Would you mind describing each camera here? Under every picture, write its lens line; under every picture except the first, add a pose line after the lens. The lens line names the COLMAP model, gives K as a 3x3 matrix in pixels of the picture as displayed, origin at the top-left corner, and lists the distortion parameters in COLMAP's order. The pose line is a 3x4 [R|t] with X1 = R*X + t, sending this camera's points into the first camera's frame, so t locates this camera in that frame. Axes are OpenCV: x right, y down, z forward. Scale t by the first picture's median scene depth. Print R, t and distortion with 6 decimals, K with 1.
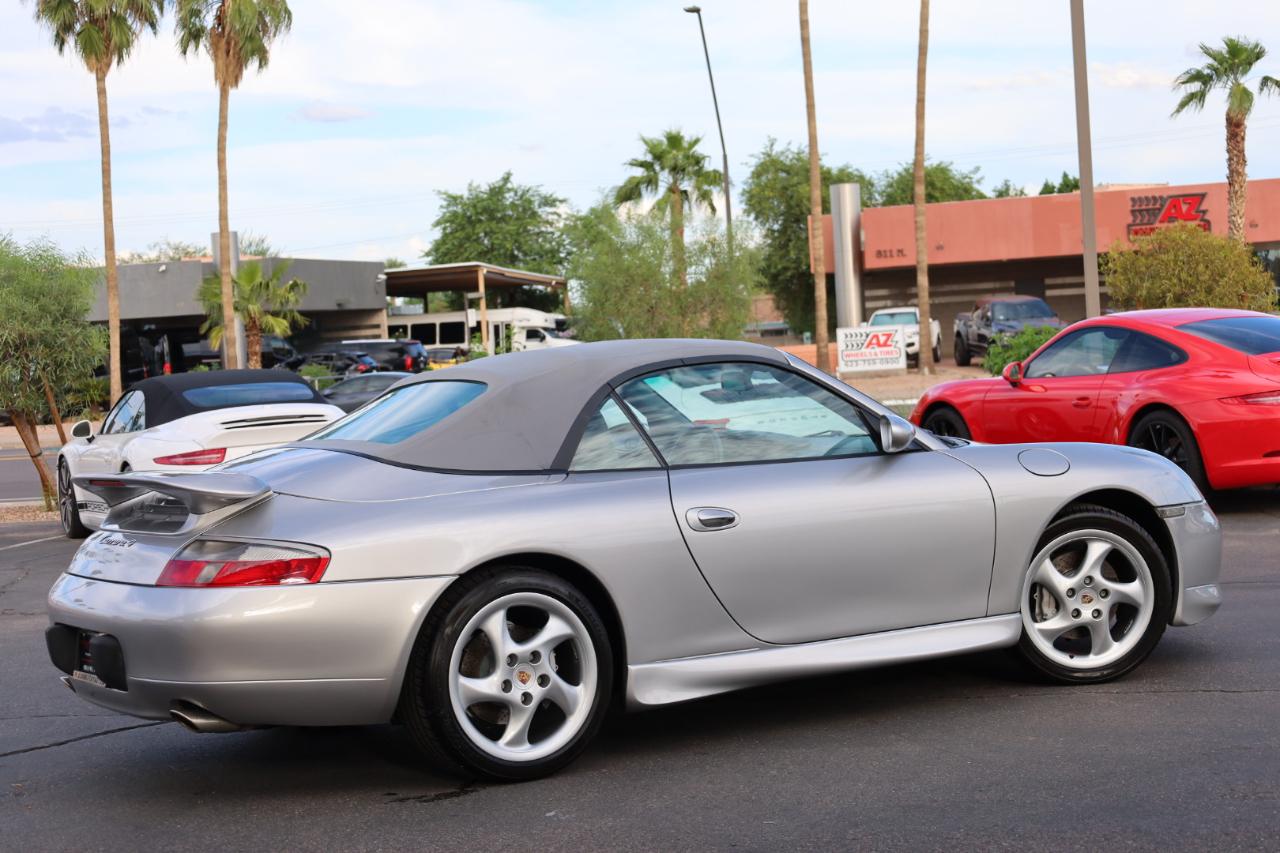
lens RADIAL K [[2103.8, 0, 640.0], [0, 2103.8, 426.5], [0, 0, 1]] dist [-0.017877, 0.162341]
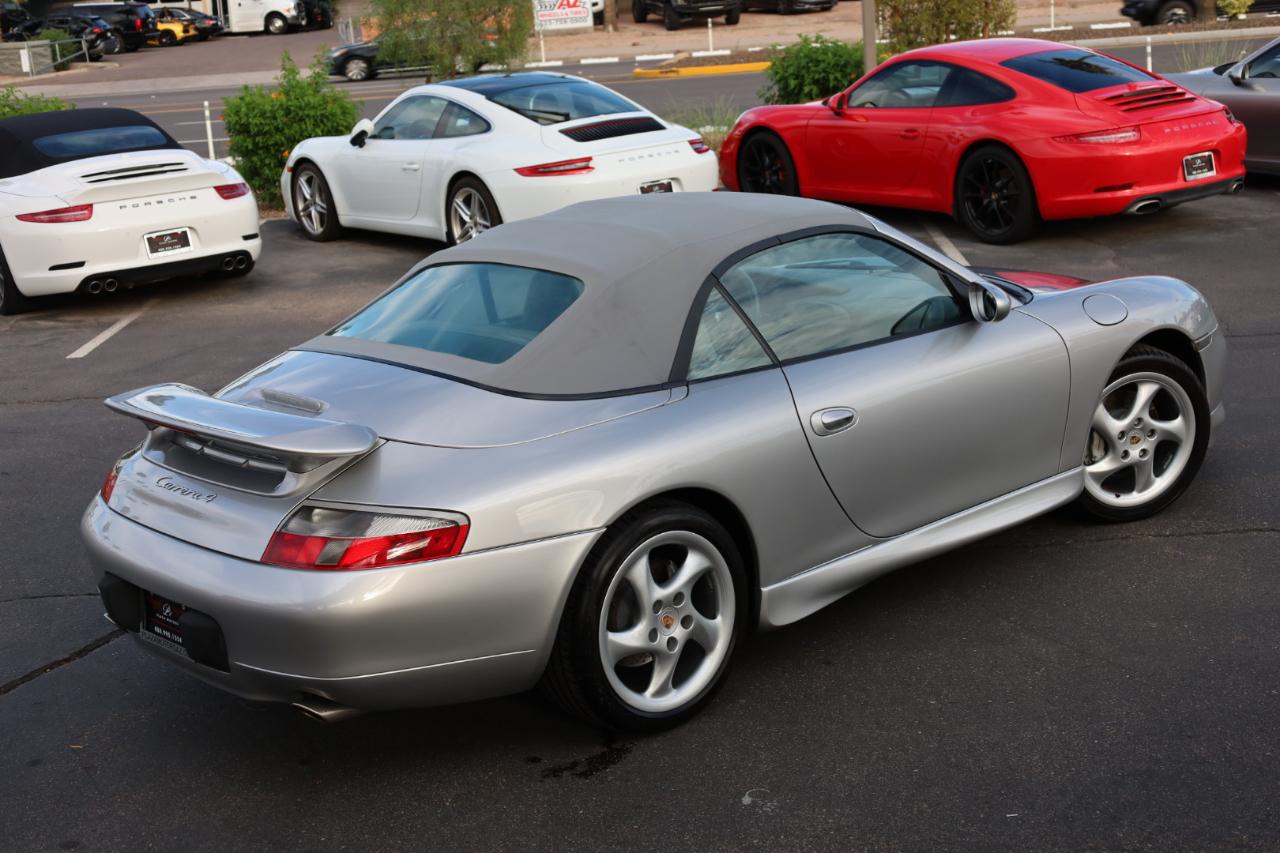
lens RADIAL K [[1754.0, 0, 640.0], [0, 1754.0, 426.5], [0, 0, 1]] dist [0.011471, 0.016209]
pose [[0.984844, -0.055820, 0.164213, -0.056252], [0.020933, 0.978129, 0.206943, -0.036661], [-0.172173, -0.200369, 0.964473, 0.084180]]
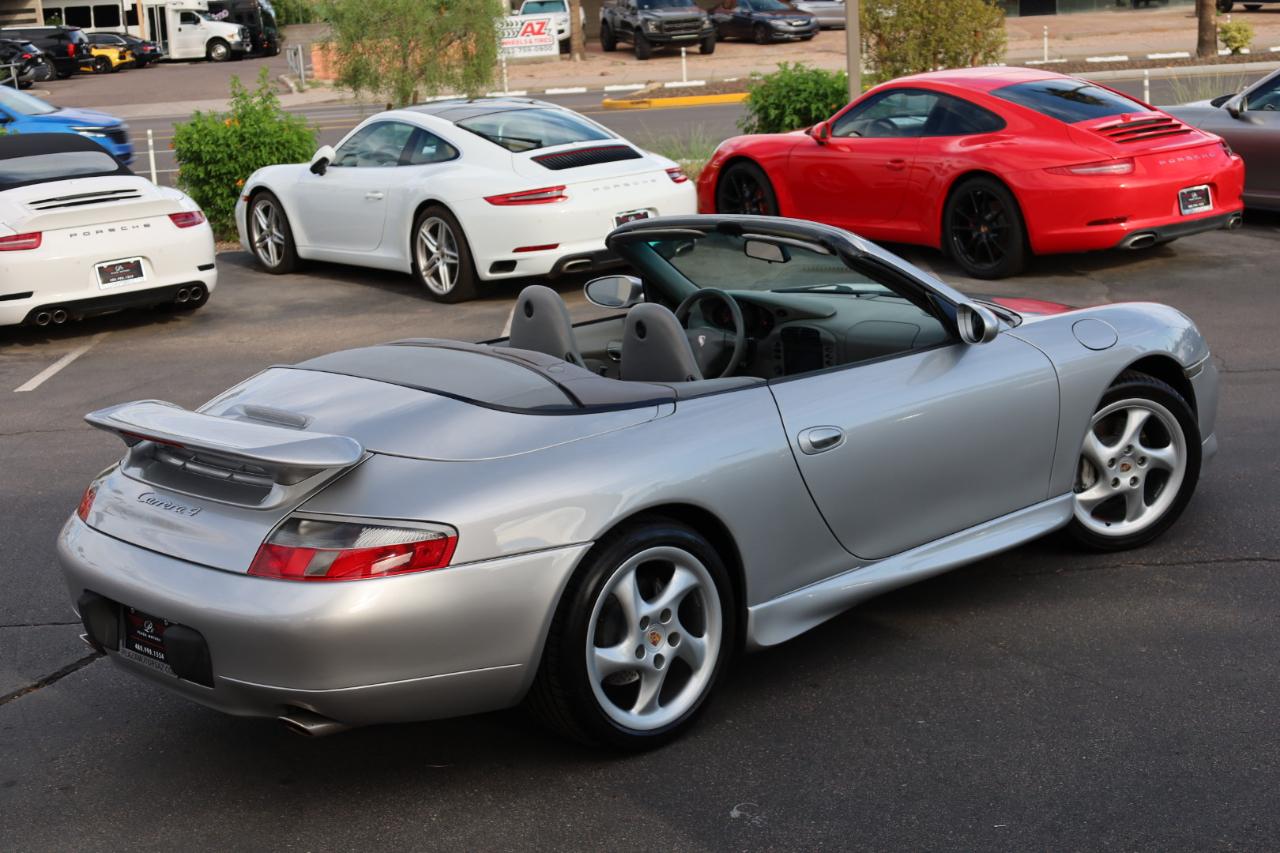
lens RADIAL K [[1890.7, 0, 640.0], [0, 1890.7, 426.5], [0, 0, 1]] dist [0.007915, -0.037968]
pose [[0.981849, -0.046767, 0.183807, -0.062105], [0.013753, 0.984127, 0.176931, -0.034726], [-0.189165, -0.171192, 0.966908, 0.067559]]
